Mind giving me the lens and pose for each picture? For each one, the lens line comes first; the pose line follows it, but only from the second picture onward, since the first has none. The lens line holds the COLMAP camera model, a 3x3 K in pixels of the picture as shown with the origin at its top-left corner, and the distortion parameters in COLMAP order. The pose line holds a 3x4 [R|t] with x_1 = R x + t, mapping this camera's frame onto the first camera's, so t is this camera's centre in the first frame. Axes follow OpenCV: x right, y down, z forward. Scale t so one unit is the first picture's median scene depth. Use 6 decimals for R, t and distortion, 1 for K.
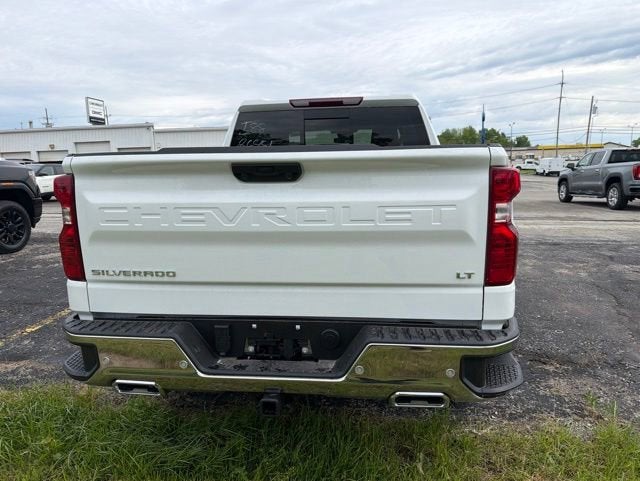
lens RADIAL K [[454.0, 0, 324.2], [0, 454.0, 238.8], [0, 0, 1]] dist [0.023725, -0.029016]
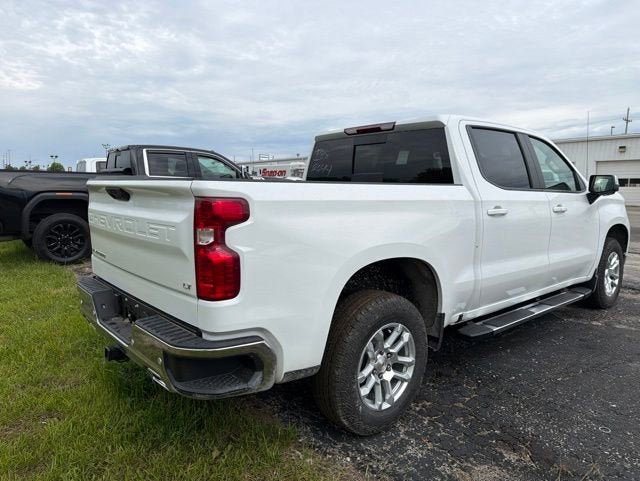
lens RADIAL K [[454.0, 0, 322.9], [0, 454.0, 237.1], [0, 0, 1]] dist [0.023725, -0.029016]
pose [[0.744595, 0.100689, -0.659879, 0.648882], [-0.123812, 0.992237, 0.011696, -0.050999], [0.655934, 0.072993, 0.751281, 0.157411]]
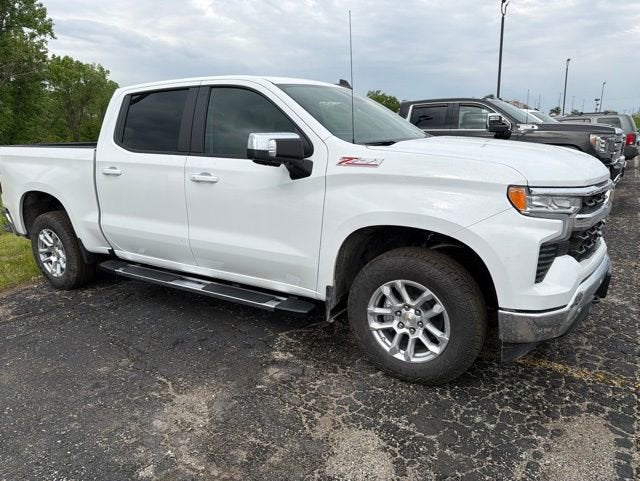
lens RADIAL K [[454.0, 0, 323.1], [0, 454.0, 240.4], [0, 0, 1]] dist [0.023725, -0.029016]
pose [[-0.421399, 0.235063, -0.875882, 1.067381], [-0.115289, 0.944102, 0.308838, -0.371721], [0.899517, 0.231123, -0.370743, 1.965051]]
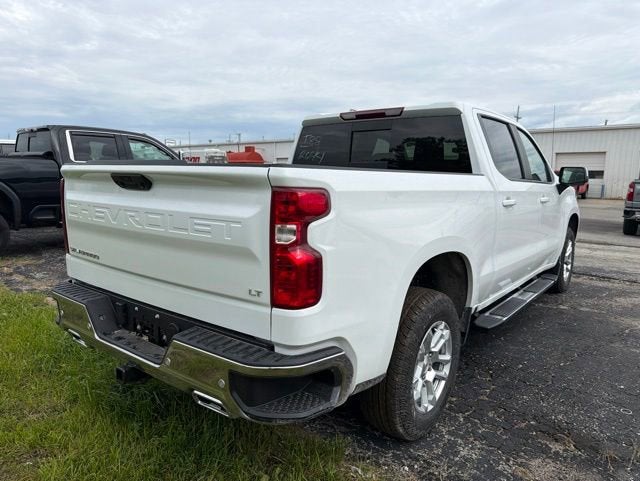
lens RADIAL K [[454.0, 0, 323.2], [0, 454.0, 245.9], [0, 0, 1]] dist [0.023725, -0.029016]
pose [[0.858768, 0.112511, -0.499859, 0.446232], [-0.112506, 0.993190, 0.030265, -0.033819], [0.499860, 0.030247, 0.865578, 0.099470]]
